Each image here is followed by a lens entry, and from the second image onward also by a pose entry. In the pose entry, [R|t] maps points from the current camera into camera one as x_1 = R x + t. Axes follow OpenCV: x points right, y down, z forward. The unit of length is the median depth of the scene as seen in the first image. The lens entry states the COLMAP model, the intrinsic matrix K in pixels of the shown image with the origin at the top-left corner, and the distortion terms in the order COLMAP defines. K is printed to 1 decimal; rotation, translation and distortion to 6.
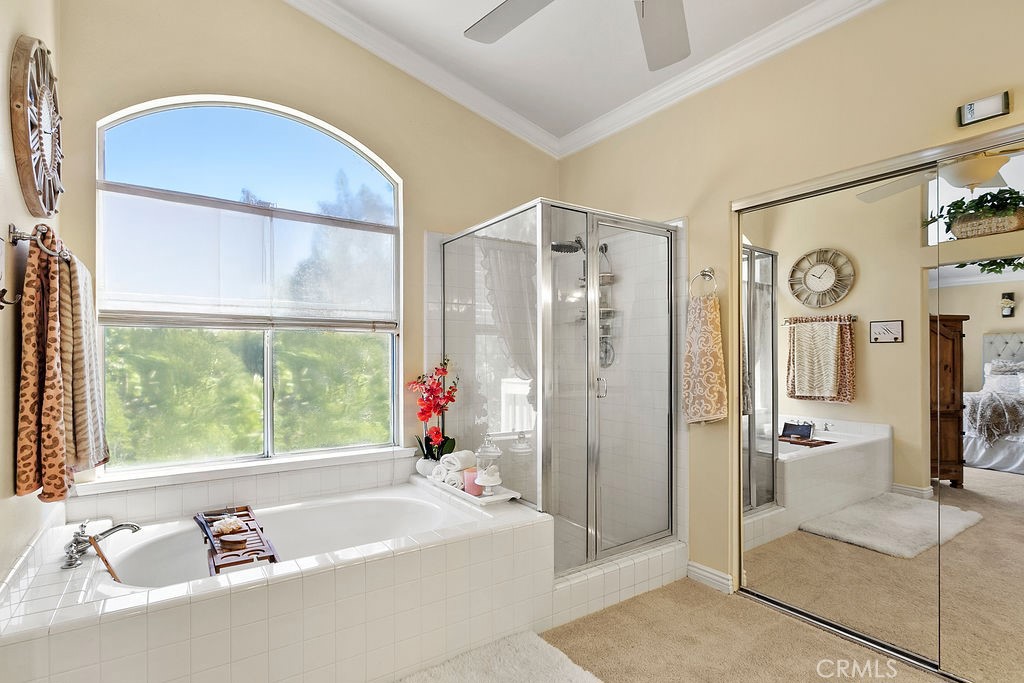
lens RADIAL K [[517.3, 0, 492.6], [0, 517.3, 354.7], [0, 0, 1]] dist [-0.006862, 0.004835]
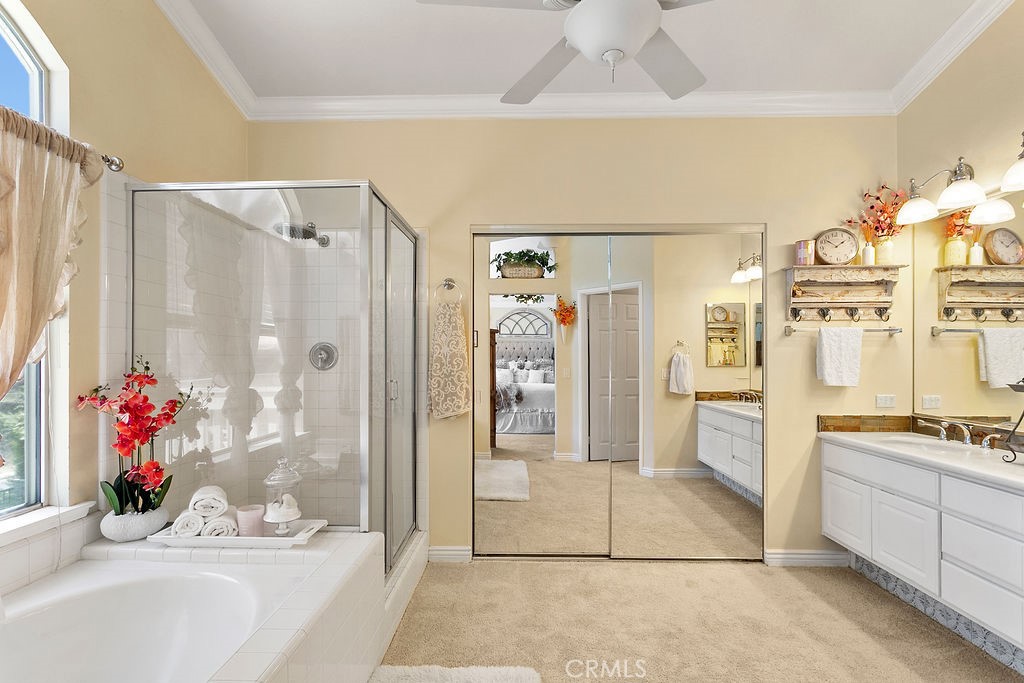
lens RADIAL K [[517.3, 0, 504.9], [0, 517.3, 358.4], [0, 0, 1]] dist [-0.006862, 0.004835]
pose [[0.572046, 0.001321, 0.820220, -0.414329], [-0.001764, 0.999998, -0.000380, 0.004546], [-0.820220, -0.001229, 0.572047, 0.246399]]
